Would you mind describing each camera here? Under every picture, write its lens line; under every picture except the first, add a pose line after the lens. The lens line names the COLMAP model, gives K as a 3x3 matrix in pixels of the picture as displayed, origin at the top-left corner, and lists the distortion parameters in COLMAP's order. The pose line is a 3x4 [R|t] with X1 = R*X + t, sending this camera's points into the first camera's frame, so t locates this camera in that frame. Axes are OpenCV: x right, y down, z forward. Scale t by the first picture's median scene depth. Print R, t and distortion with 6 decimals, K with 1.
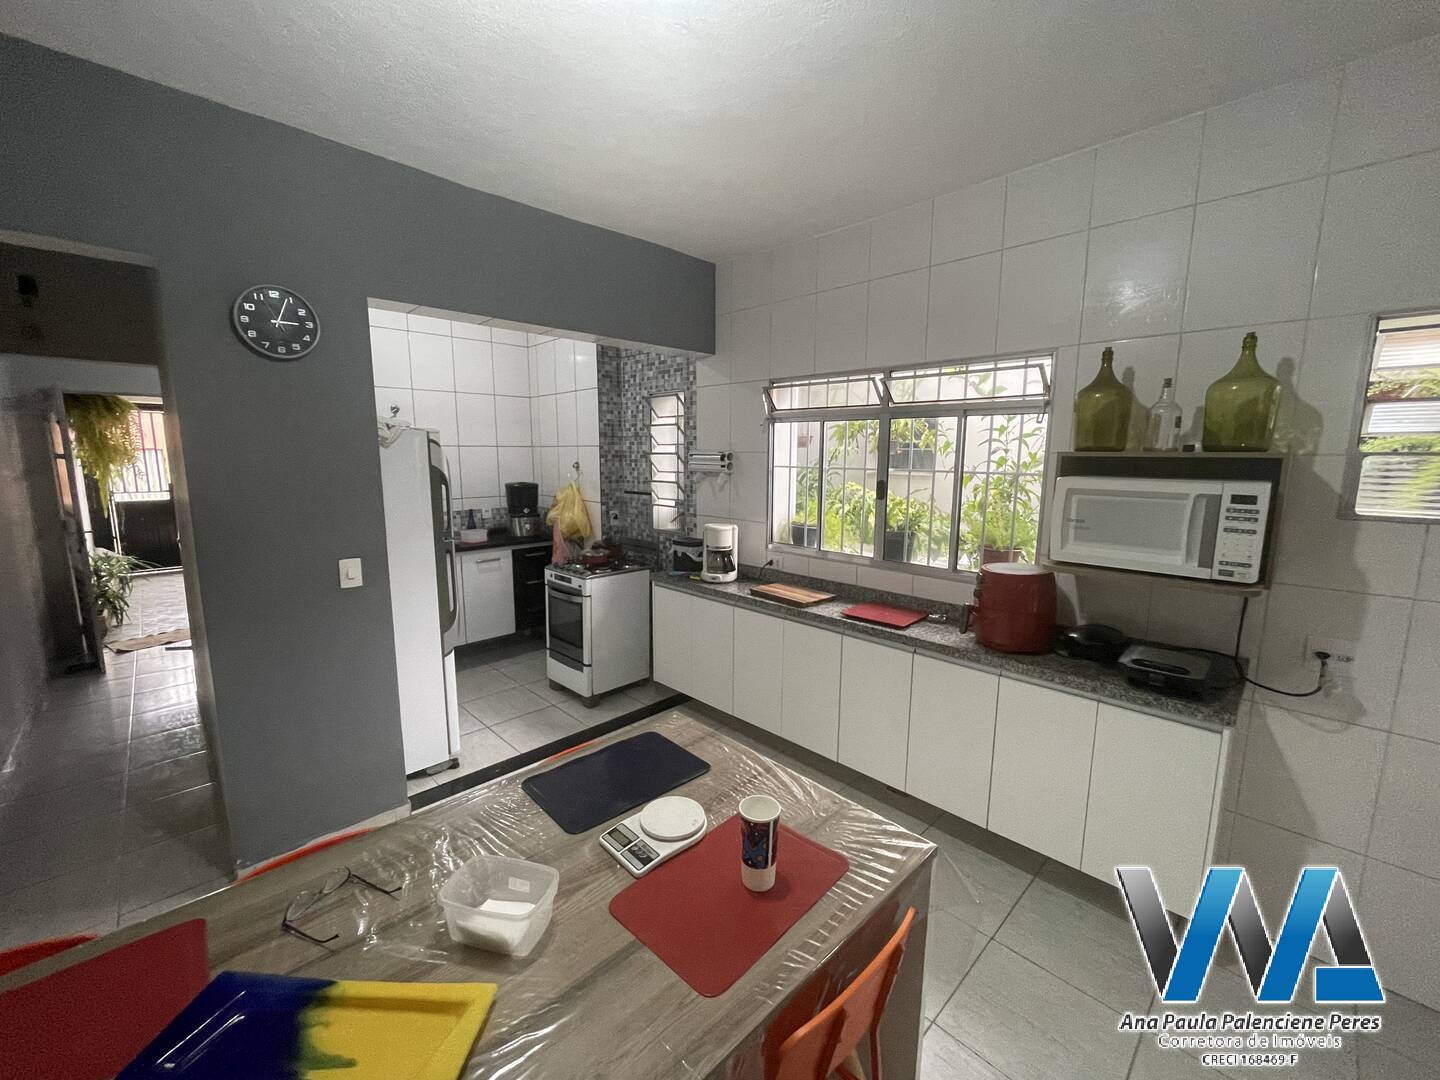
lens RADIAL K [[580.4, 0, 720.0], [0, 580.4, 540.0], [0, 0, 1]] dist [-0.003251, -0.000461]
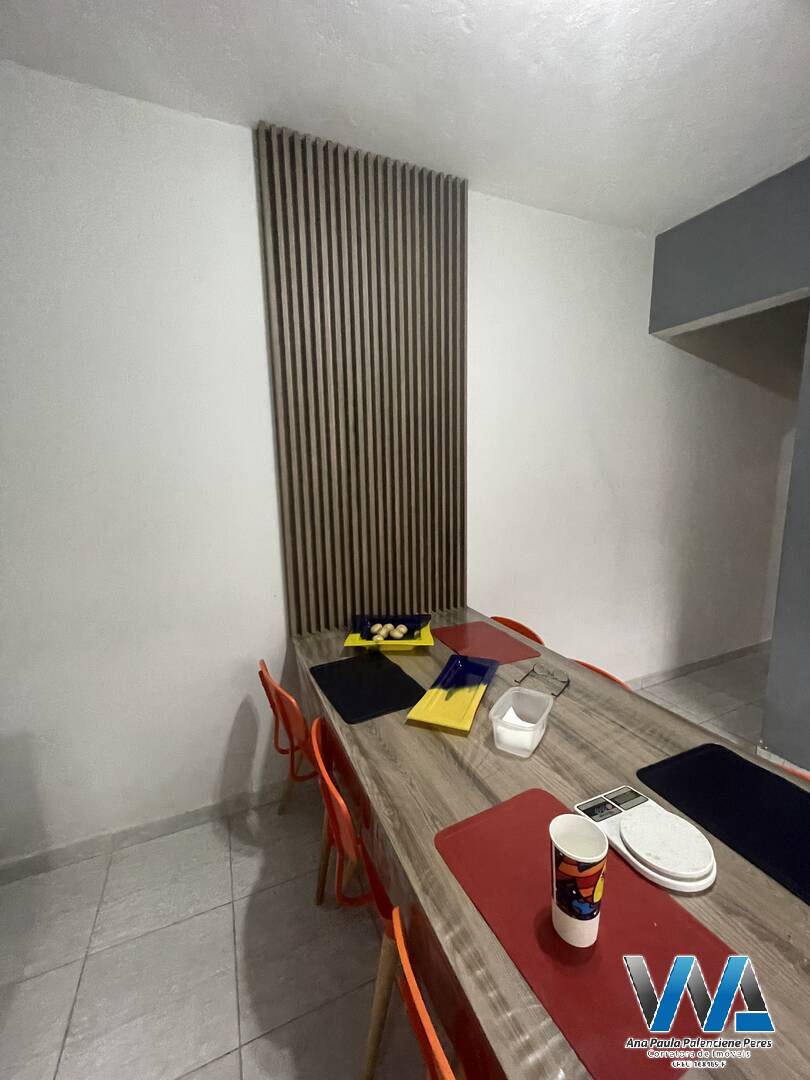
lens RADIAL K [[435.3, 0, 405.0], [0, 435.3, 540.0], [0, 0, 1]] dist [-0.003251, -0.000461]
pose [[-0.350193, 0.144531, -0.925460, 0.167008], [-0.122600, 0.972451, 0.198261, 0.000521], [0.928619, 0.182891, -0.322827, 0.244350]]
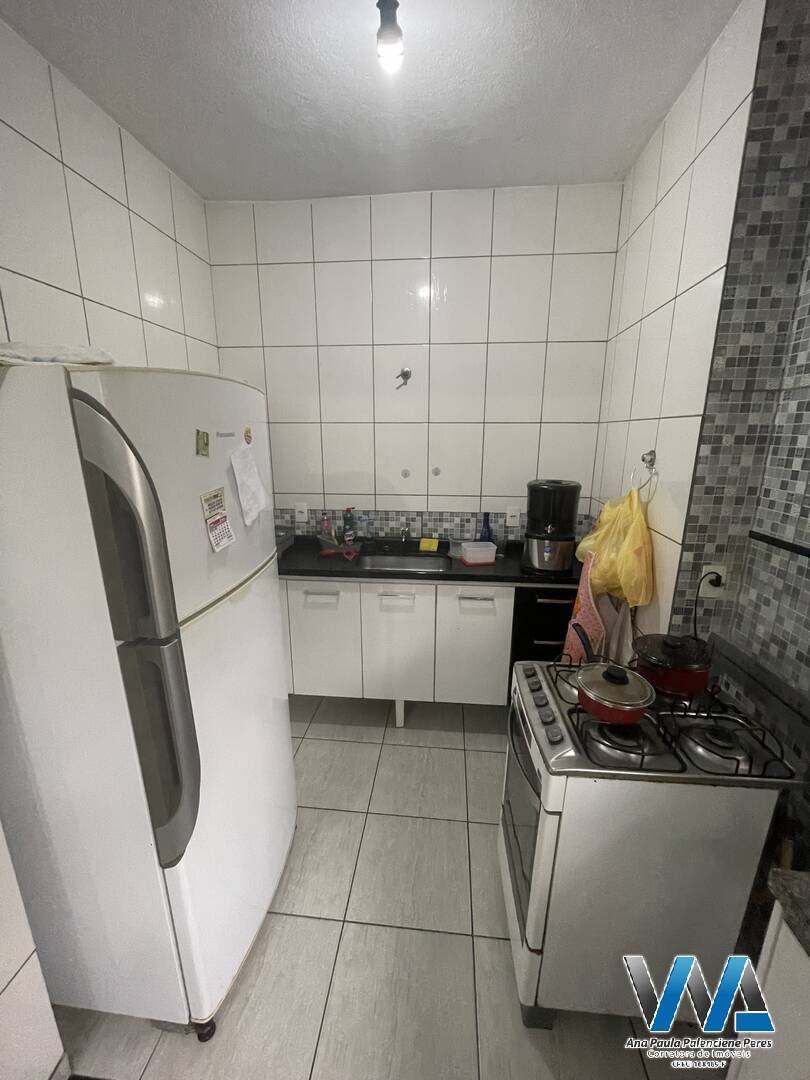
lens RADIAL K [[435.3, 0, 405.0], [0, 435.3, 540.0], [0, 0, 1]] dist [-0.003251, -0.000461]
pose [[0.629421, 0.185090, -0.754699, -0.089882], [-0.117756, 0.982721, 0.142804, -0.093431], [0.768091, -0.001014, 0.640340, 0.638692]]
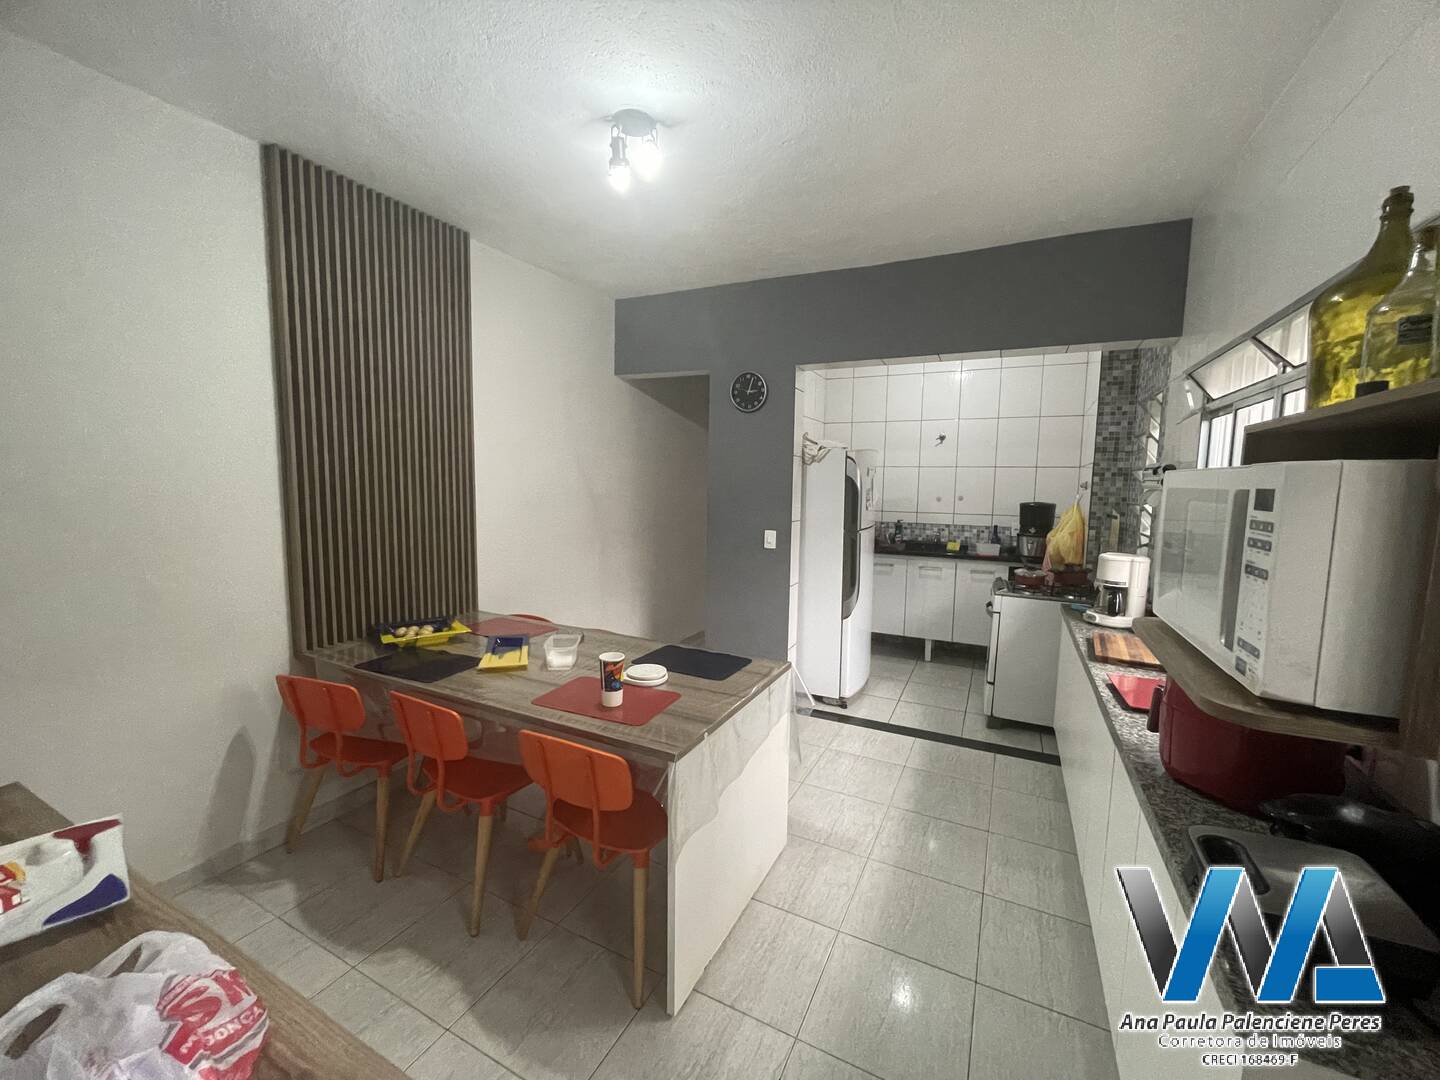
lens RADIAL K [[580.4, 0, 720.0], [0, 580.4, 540.0], [0, 0, 1]] dist [-0.003251, -0.000461]
pose [[0.323751, 0.098342, -0.941018, 0.460577], [-0.156796, 0.986408, 0.049141, 0.000917], [0.933060, 0.131638, 0.334770, 0.186450]]
